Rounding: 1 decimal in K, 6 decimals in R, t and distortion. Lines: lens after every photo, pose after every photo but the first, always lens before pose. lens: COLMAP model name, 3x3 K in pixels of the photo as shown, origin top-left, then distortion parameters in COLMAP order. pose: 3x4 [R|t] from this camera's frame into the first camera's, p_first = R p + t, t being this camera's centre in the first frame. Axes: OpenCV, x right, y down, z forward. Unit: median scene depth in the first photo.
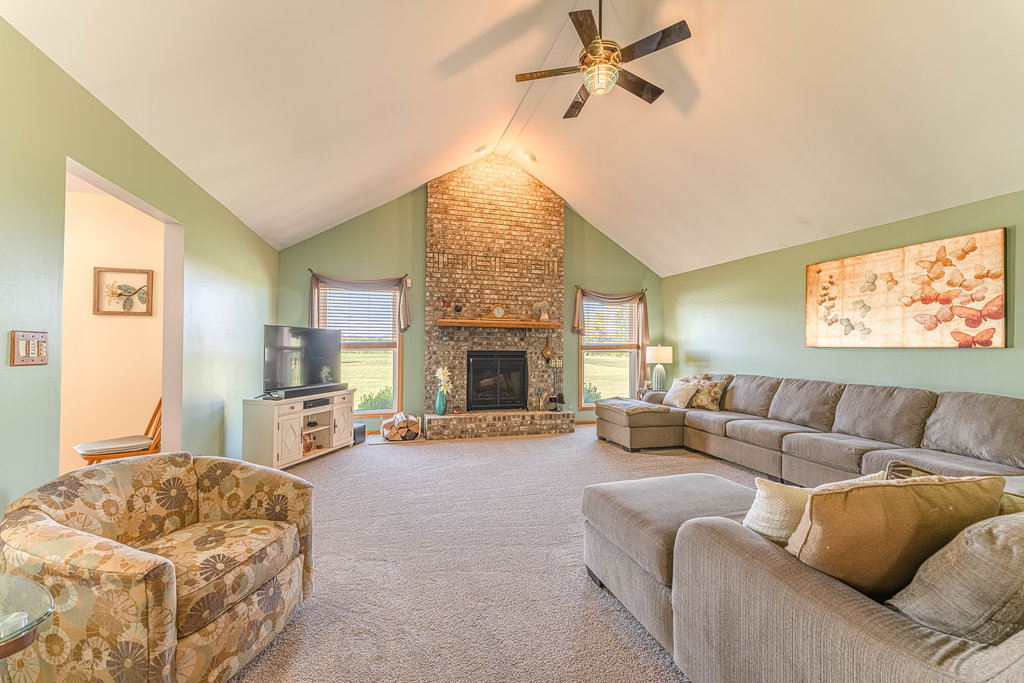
lens RADIAL K [[411.0, 0, 515.2], [0, 411.0, 346.9], [0, 0, 1]] dist [-0.002603, 0.000279]
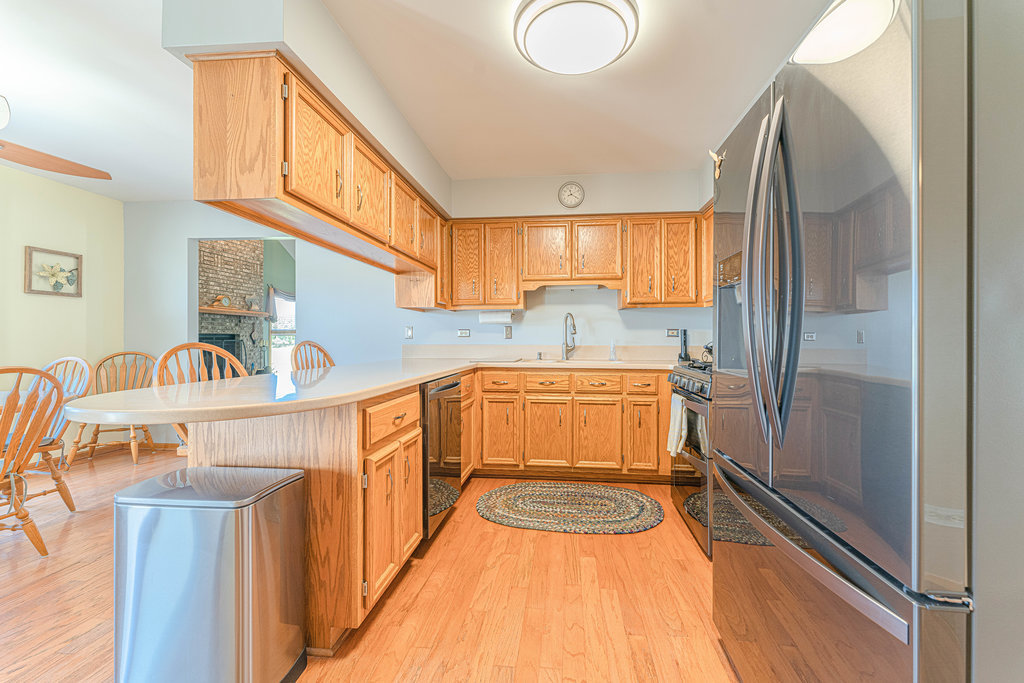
lens RADIAL K [[411.0, 0, 528.8], [0, 411.0, 337.6], [0, 0, 1]] dist [-0.002603, 0.000279]
pose [[0.381025, -0.007484, 0.924534, -0.818756], [0.002666, 0.999972, 0.006996, 0.014447], [-0.924561, -0.000201, 0.381035, -0.284138]]
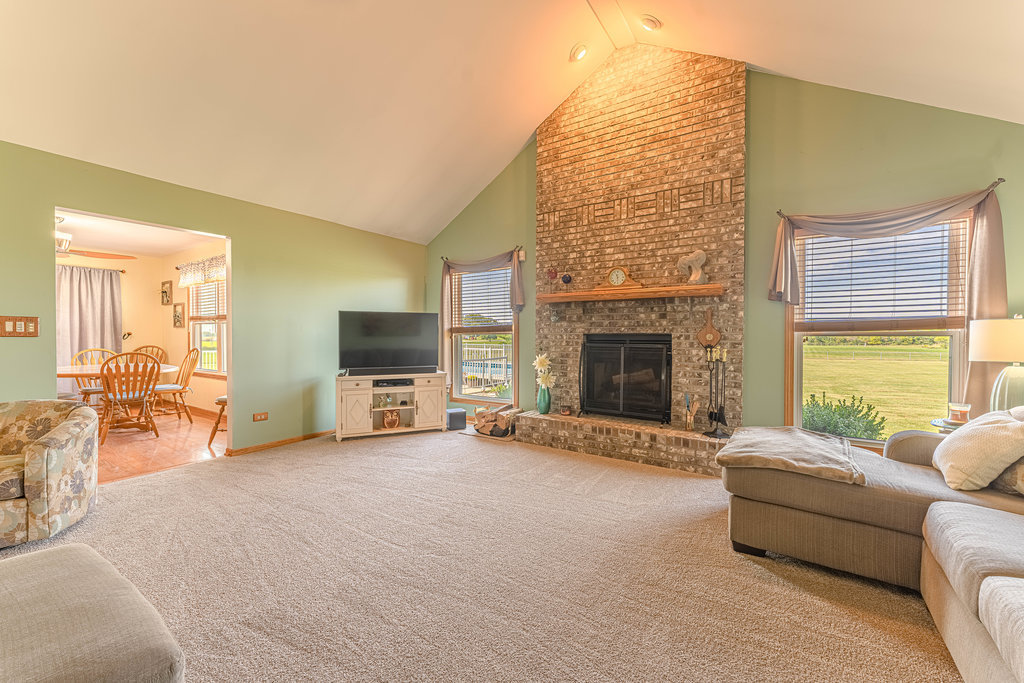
lens RADIAL K [[411.0, 0, 512.6], [0, 411.0, 345.7], [0, 0, 1]] dist [-0.002603, 0.000279]
pose [[0.623430, 0.012885, -0.781773, 0.392083], [0.003580, 0.999807, 0.019334, 0.015734], [0.781871, -0.014852, 0.623264, 0.429908]]
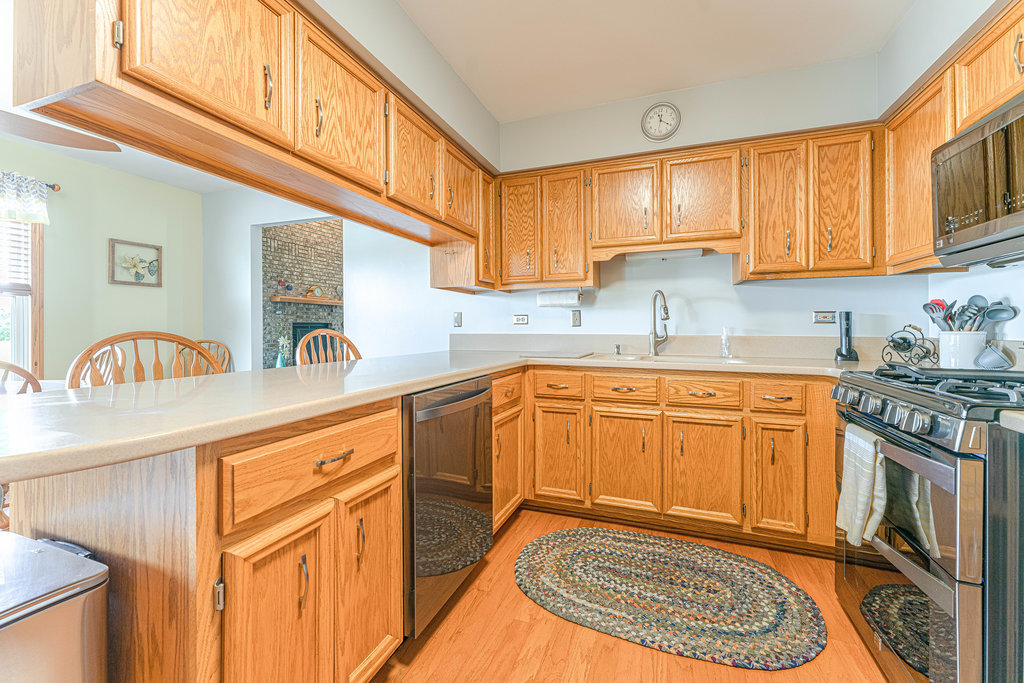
lens RADIAL K [[411.0, 0, 516.2], [0, 411.0, 326.3], [0, 0, 1]] dist [-0.002603, 0.000279]
pose [[0.605693, -0.008433, 0.795653, -0.679649], [0.006125, 0.999964, 0.005936, 0.016896], [-0.795675, 0.001278, 0.605723, -0.252921]]
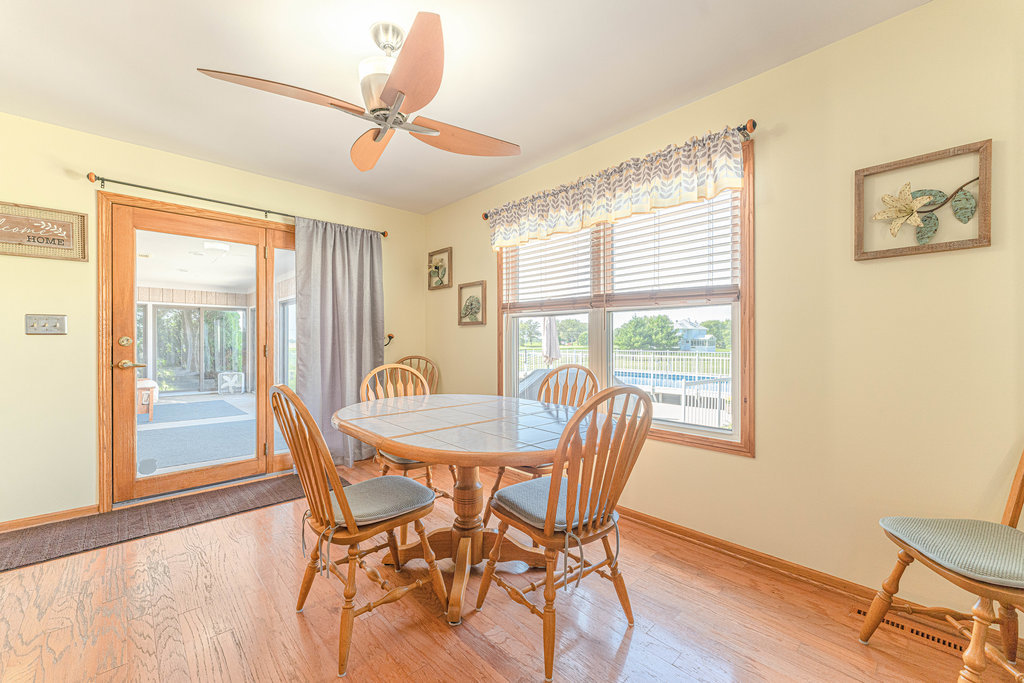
lens RADIAL K [[411.0, 0, 502.0], [0, 411.0, 342.9], [0, 0, 1]] dist [-0.002603, 0.000279]
pose [[0.420964, -0.004253, -0.907067, -0.407263], [0.005106, 0.999984, -0.002320, 0.014818], [0.907063, -0.003655, 0.420979, 0.199098]]
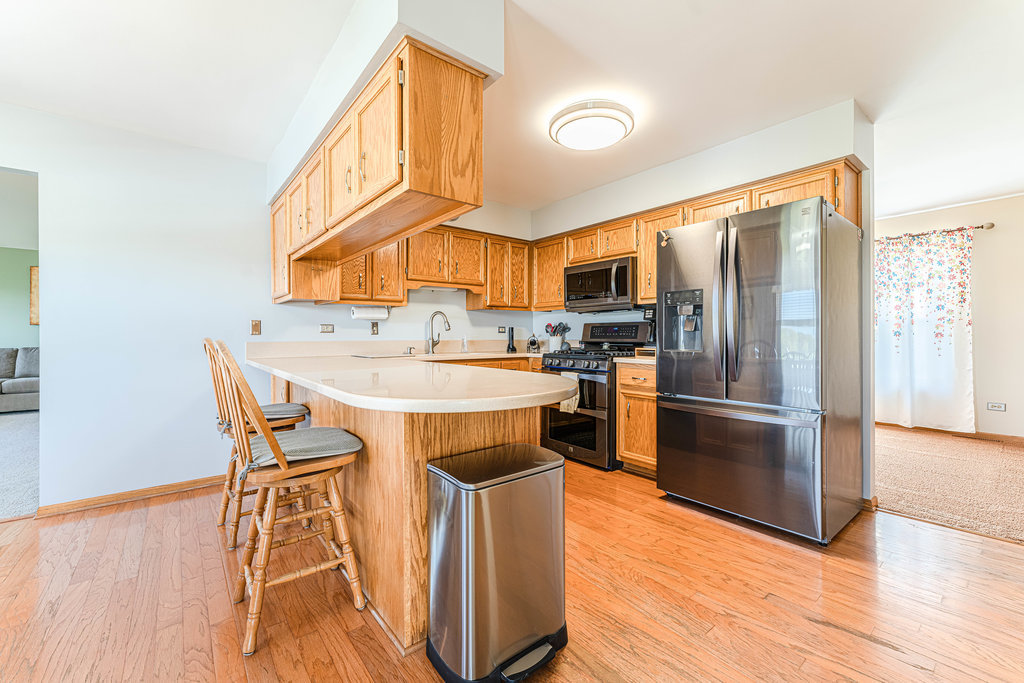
lens RADIAL K [[411.0, 0, 501.6], [0, 411.0, 336.7], [0, 0, 1]] dist [-0.002603, 0.000279]
pose [[-0.355533, -0.013626, 0.934564, -0.905685], [-0.002026, 0.999903, 0.013808, 0.014684], [-0.934662, 0.003016, -0.355526, 0.022392]]
